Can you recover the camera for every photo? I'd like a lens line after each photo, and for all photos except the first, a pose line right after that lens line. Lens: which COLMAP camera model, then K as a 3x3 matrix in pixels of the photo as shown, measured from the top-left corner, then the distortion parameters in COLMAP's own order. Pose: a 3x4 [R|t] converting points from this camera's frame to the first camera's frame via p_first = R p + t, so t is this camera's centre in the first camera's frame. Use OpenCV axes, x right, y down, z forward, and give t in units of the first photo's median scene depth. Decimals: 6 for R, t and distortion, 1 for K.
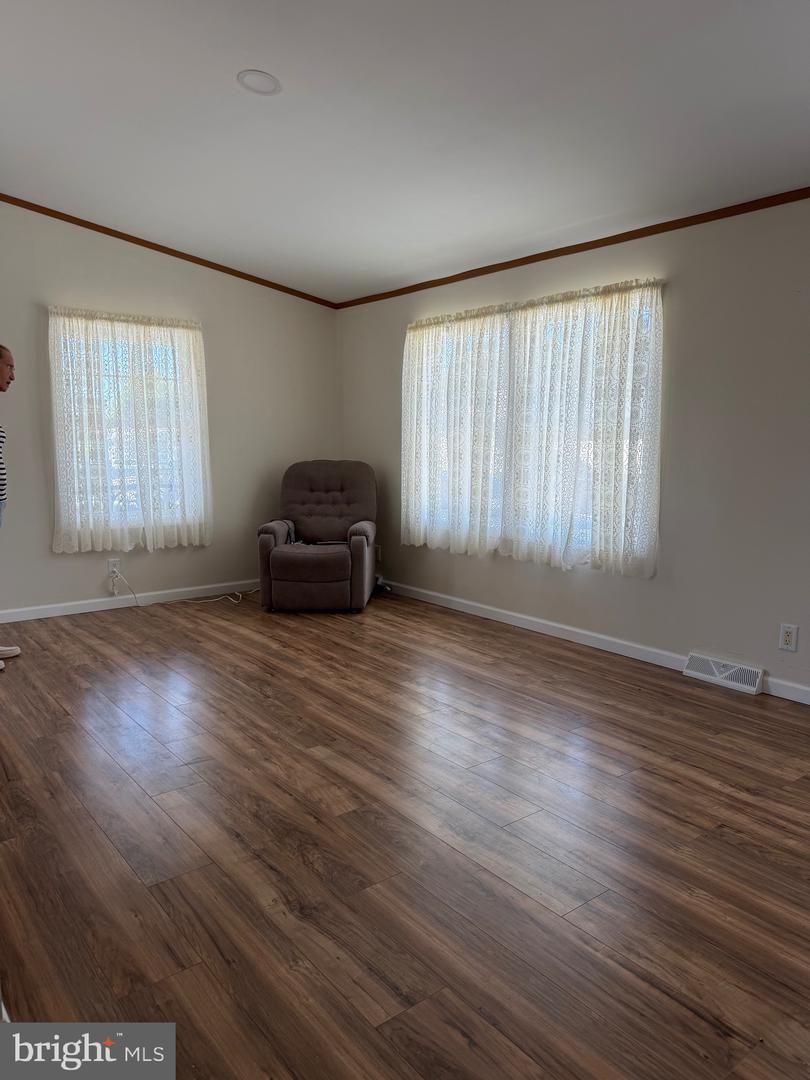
lens RADIAL K [[757.9, 0, 401.7], [0, 757.9, 540.0], [0, 0, 1]] dist [0.054513, -0.047991]
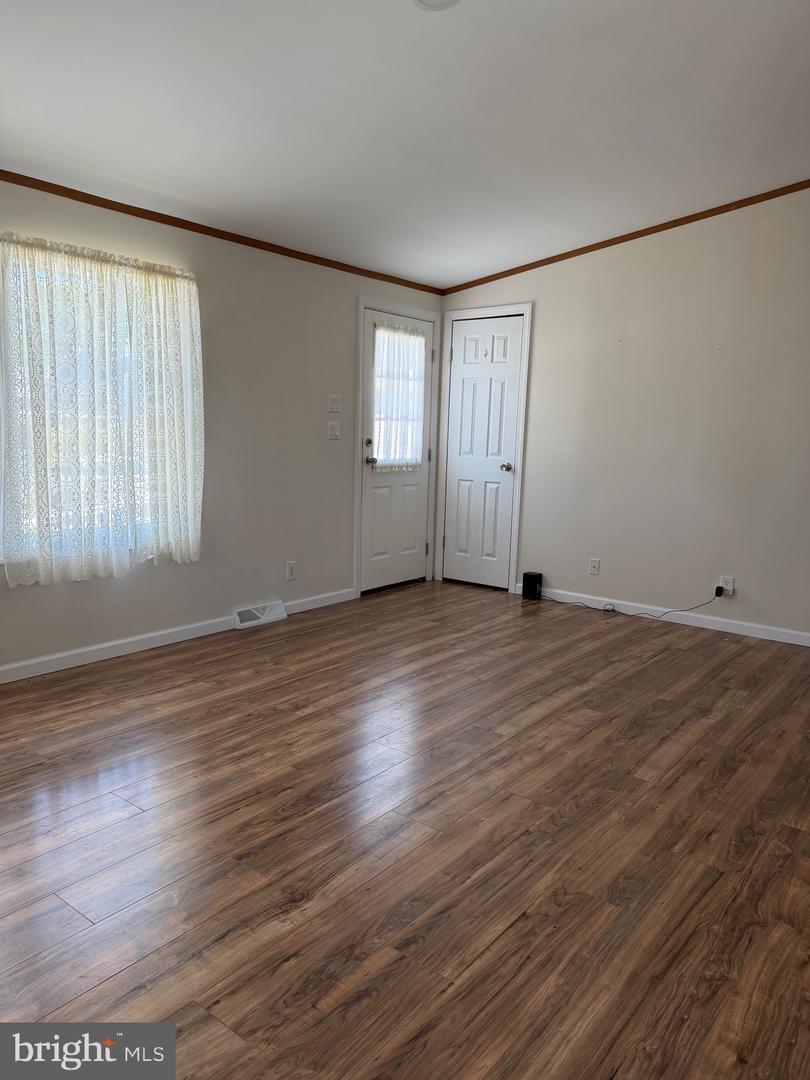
lens RADIAL K [[757.9, 0, 401.7], [0, 757.9, 540.0], [0, 0, 1]] dist [0.054513, -0.047991]
pose [[-0.235113, -0.157601, 0.959106, -0.789912], [0.104096, 0.977008, 0.186061, -0.149477], [-0.966378, 0.143584, -0.213302, 0.991089]]
